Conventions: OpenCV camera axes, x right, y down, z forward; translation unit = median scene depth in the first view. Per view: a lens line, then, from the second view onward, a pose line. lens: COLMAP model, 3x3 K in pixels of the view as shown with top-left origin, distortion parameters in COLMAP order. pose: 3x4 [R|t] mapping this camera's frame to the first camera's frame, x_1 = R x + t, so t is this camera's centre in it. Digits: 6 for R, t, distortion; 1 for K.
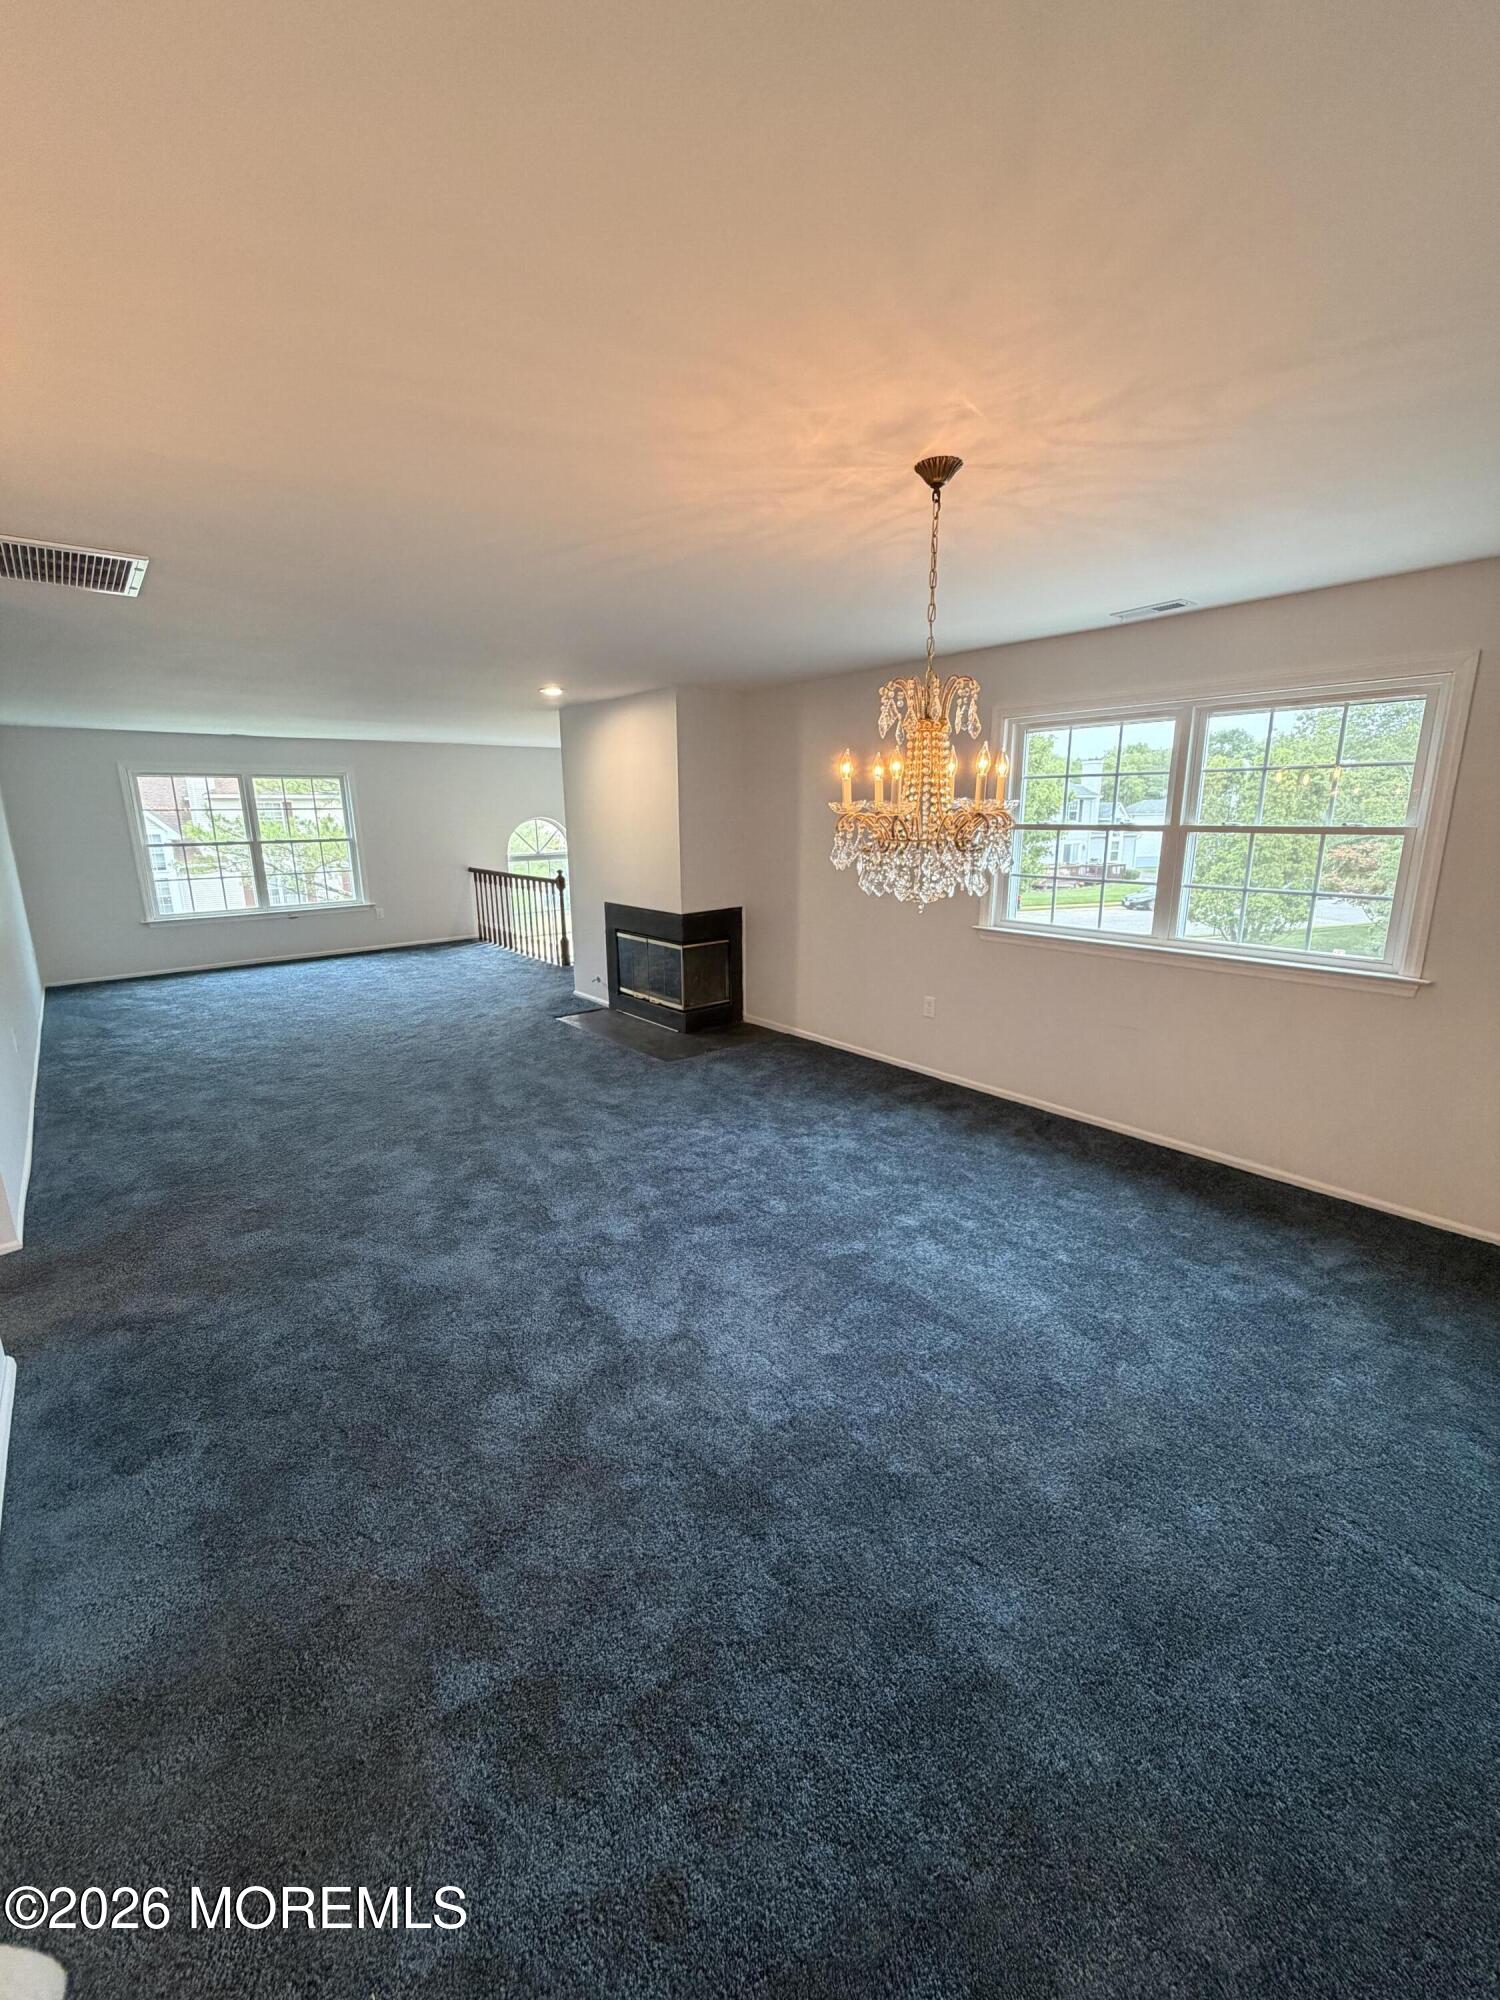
lens RADIAL K [[793.6, 0, 745.8], [0, 793.6, 999.1], [0, 0, 1]] dist [0.001949, -0.000661]
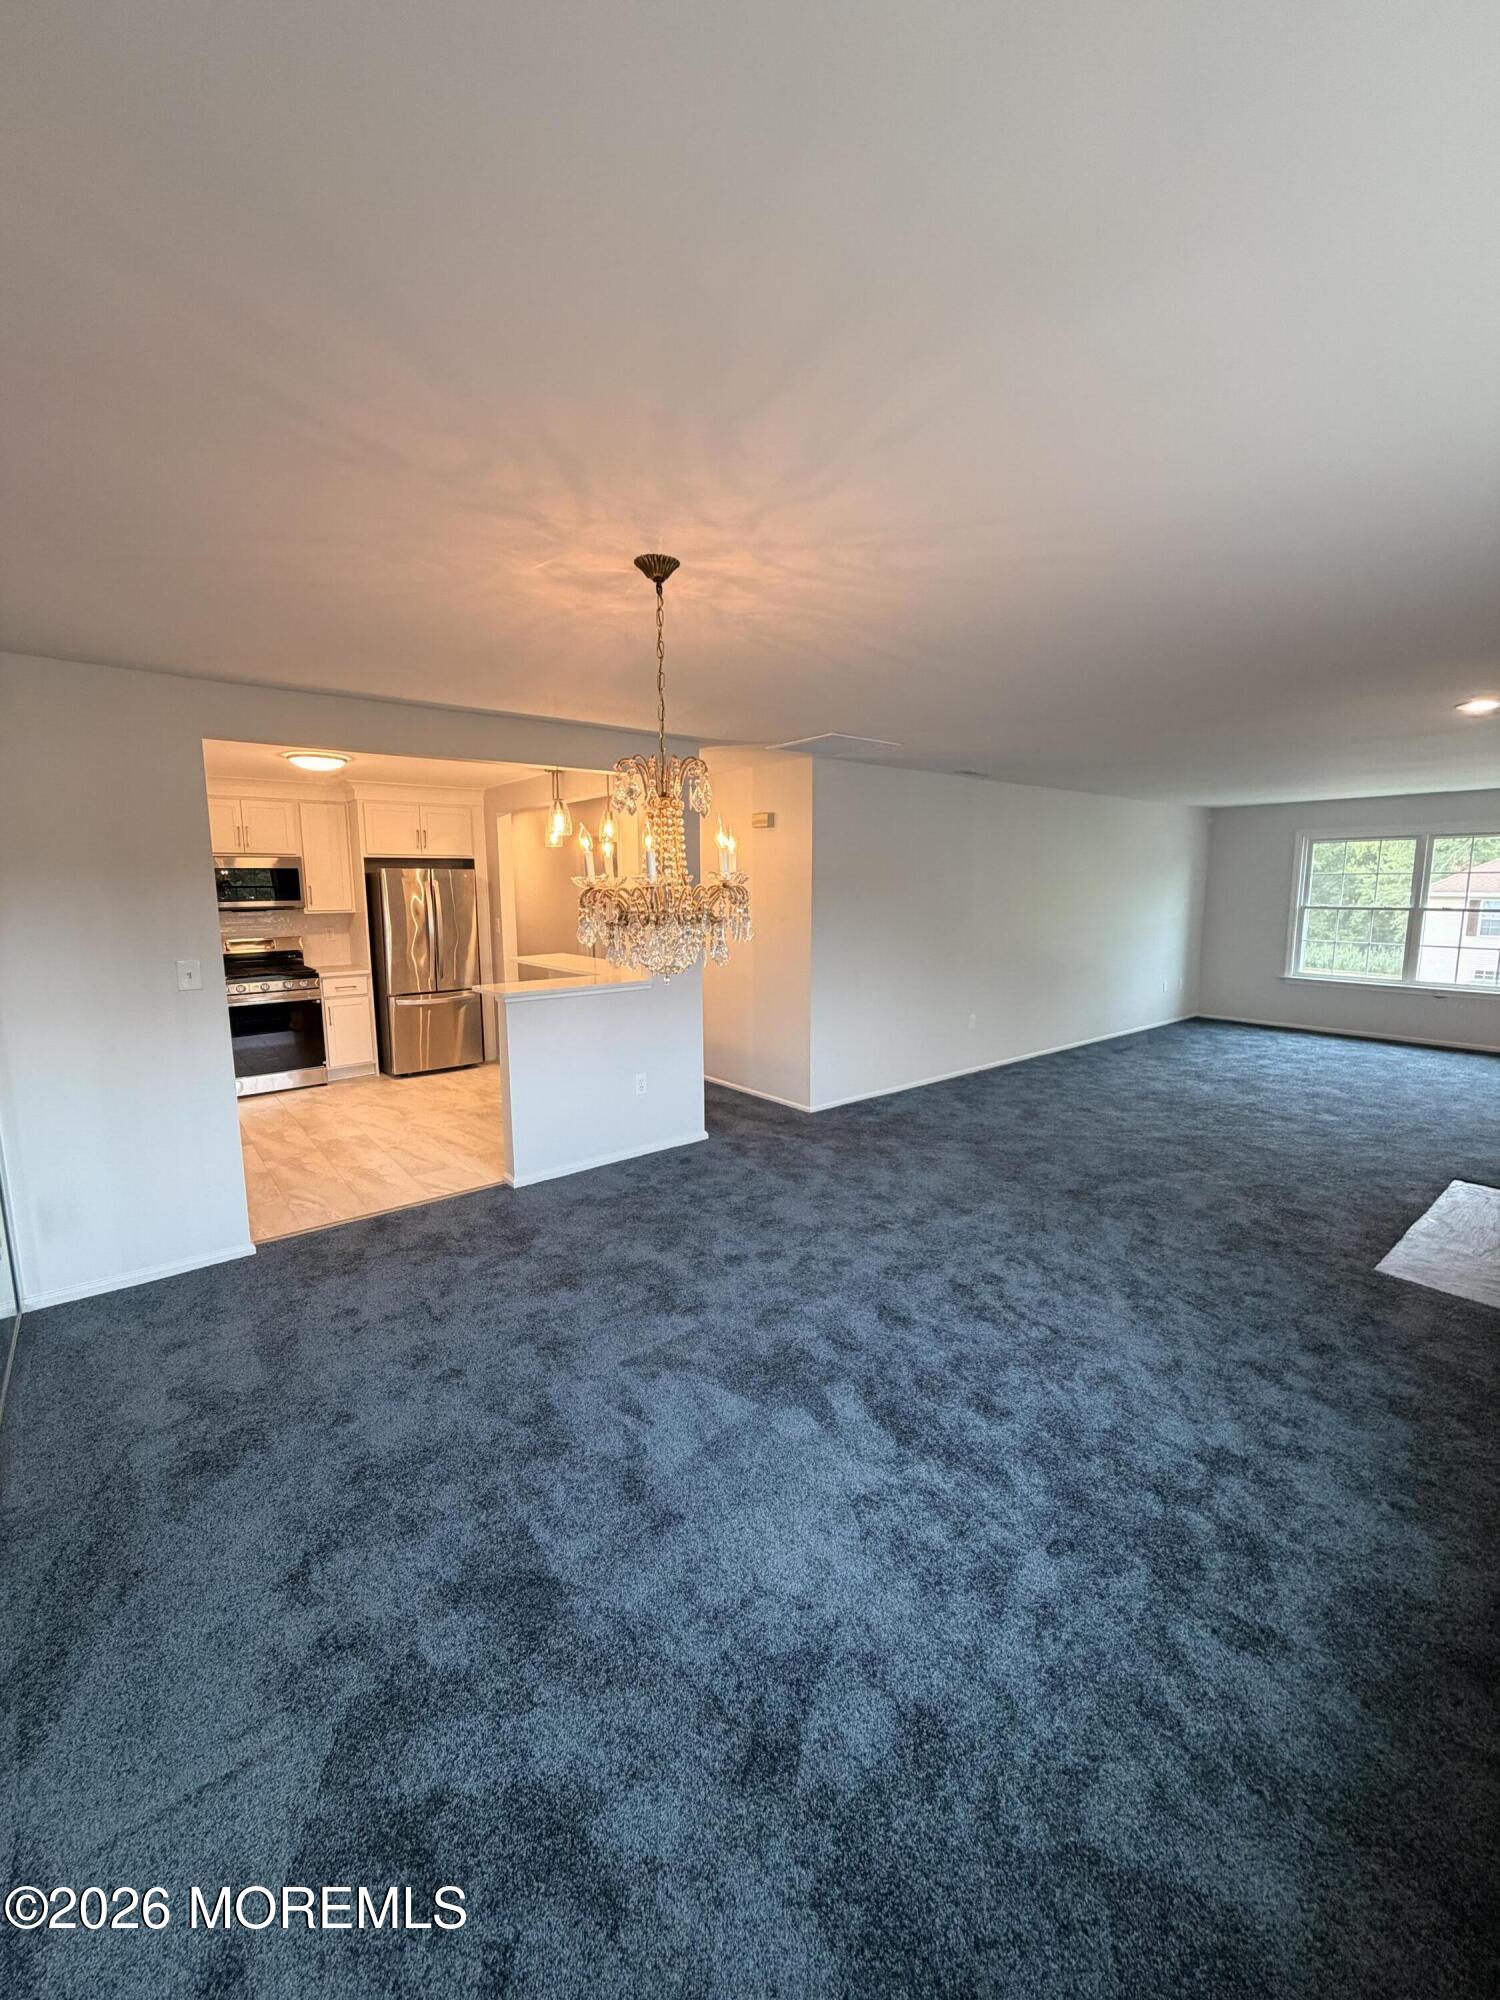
lens RADIAL K [[793.6, 0, 756.6], [0, 793.6, 993.2], [0, 0, 1]] dist [0.001949, -0.000661]
pose [[-0.015508, 0.147015, -0.989013, 0.454267], [-0.227628, 0.962640, 0.146664, -0.101216], [0.973625, 0.227401, 0.018536, 0.411690]]
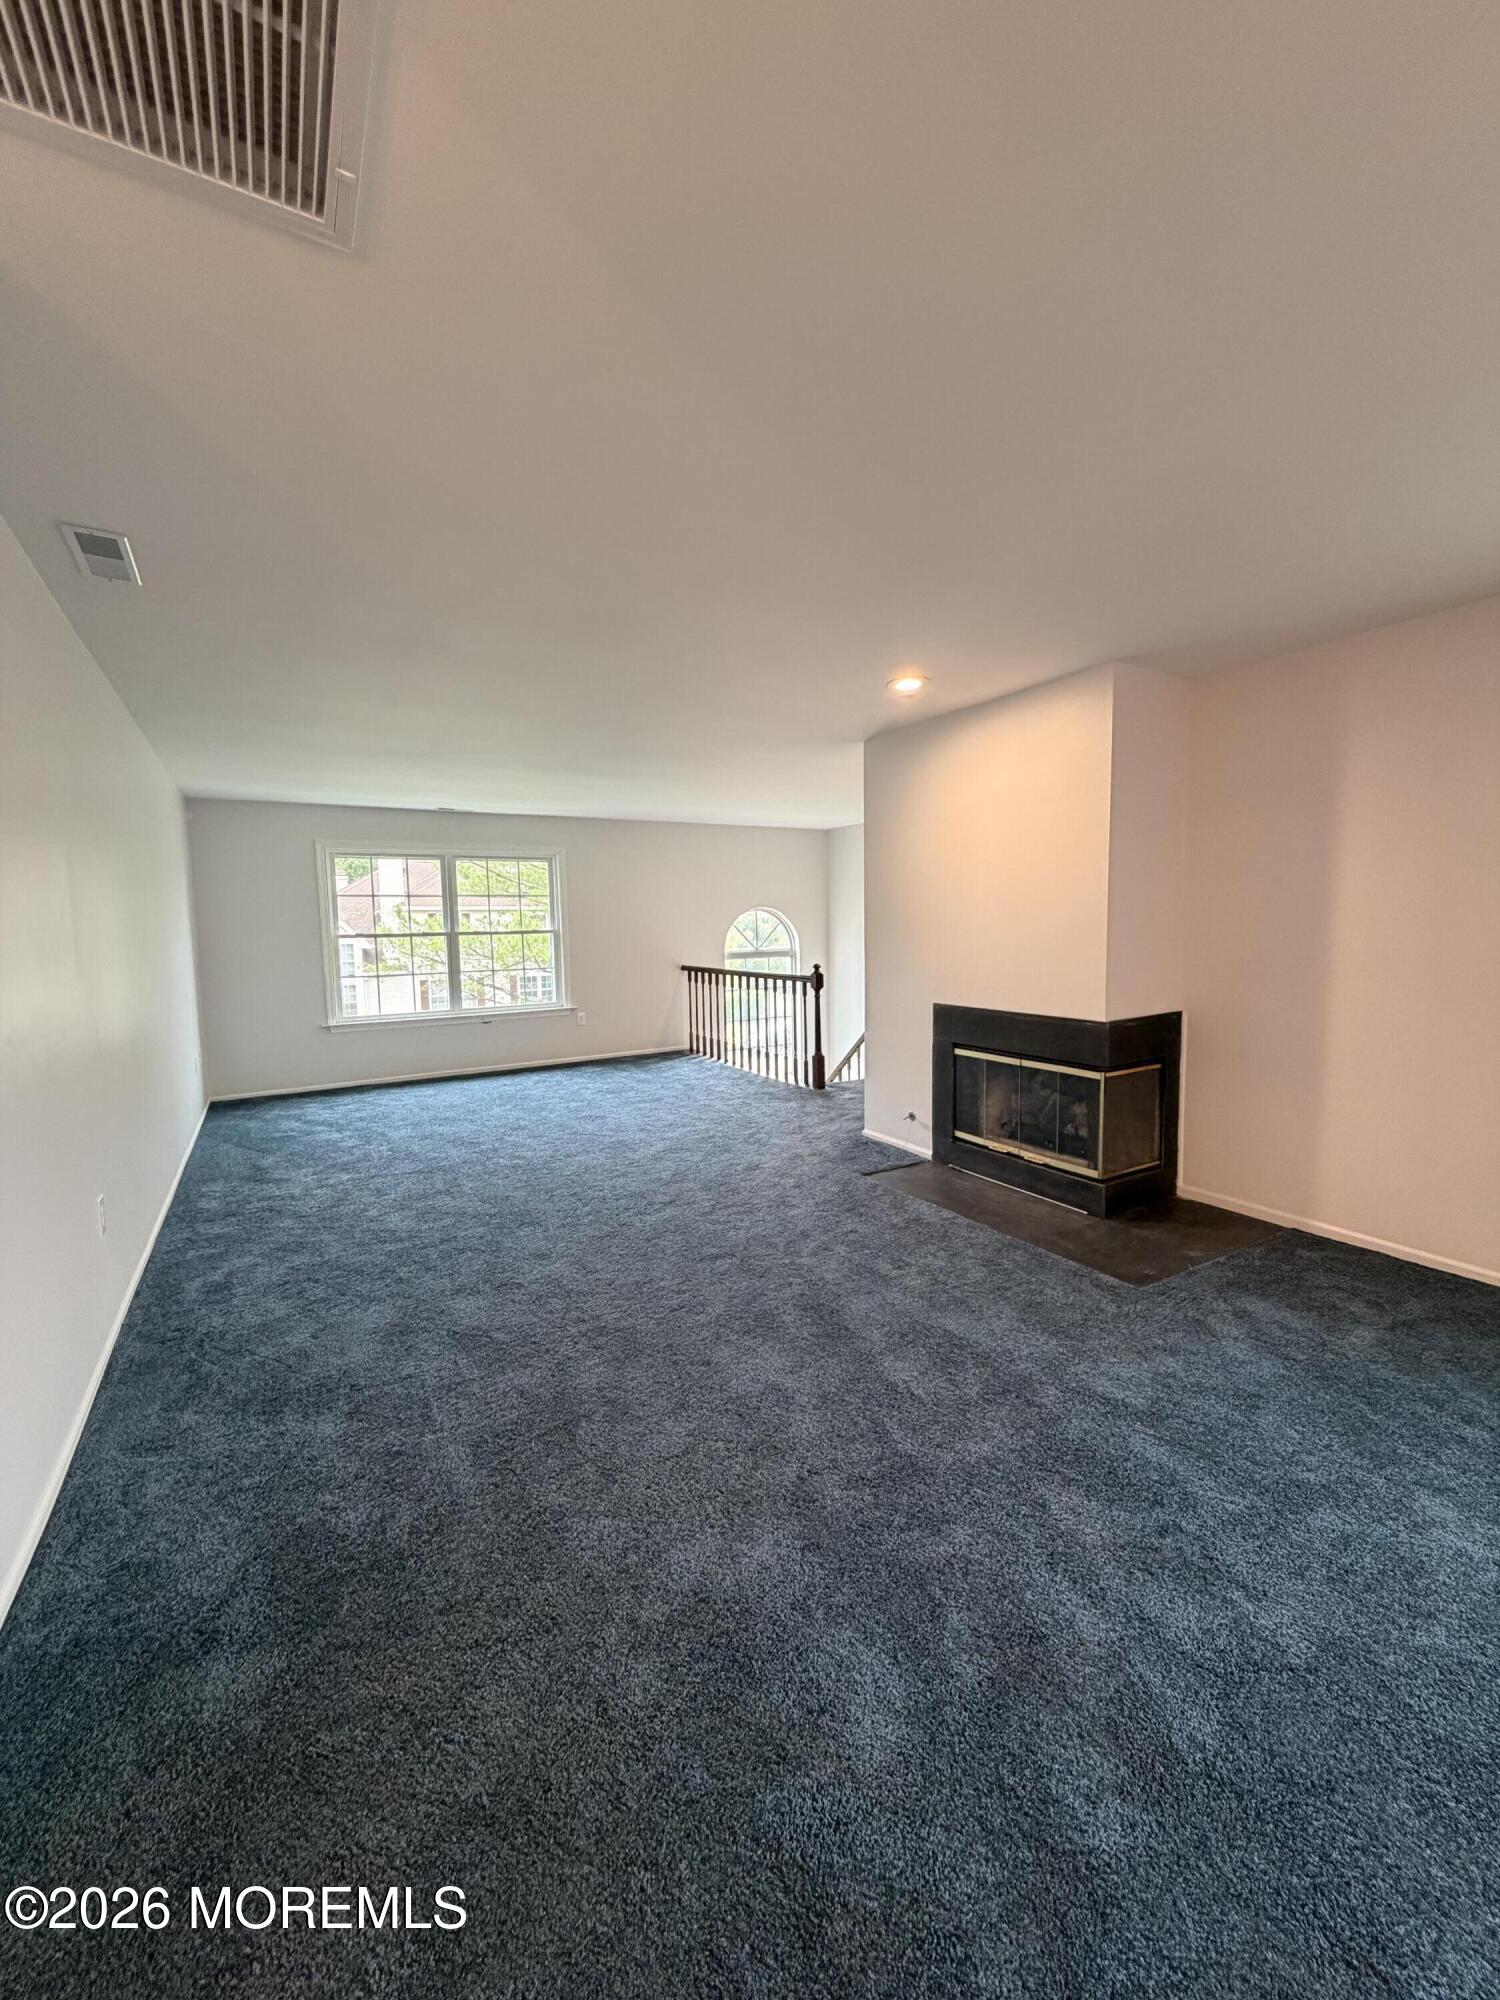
lens RADIAL K [[793.6, 0, 744.7], [0, 793.6, 996.5], [0, 0, 1]] dist [0.001949, -0.000661]
pose [[0.986006, 0.005111, -0.166634, -0.252600], [-0.028722, 0.989792, -0.139593, -0.032193], [0.164220, 0.142426, 0.976087, 0.349090]]
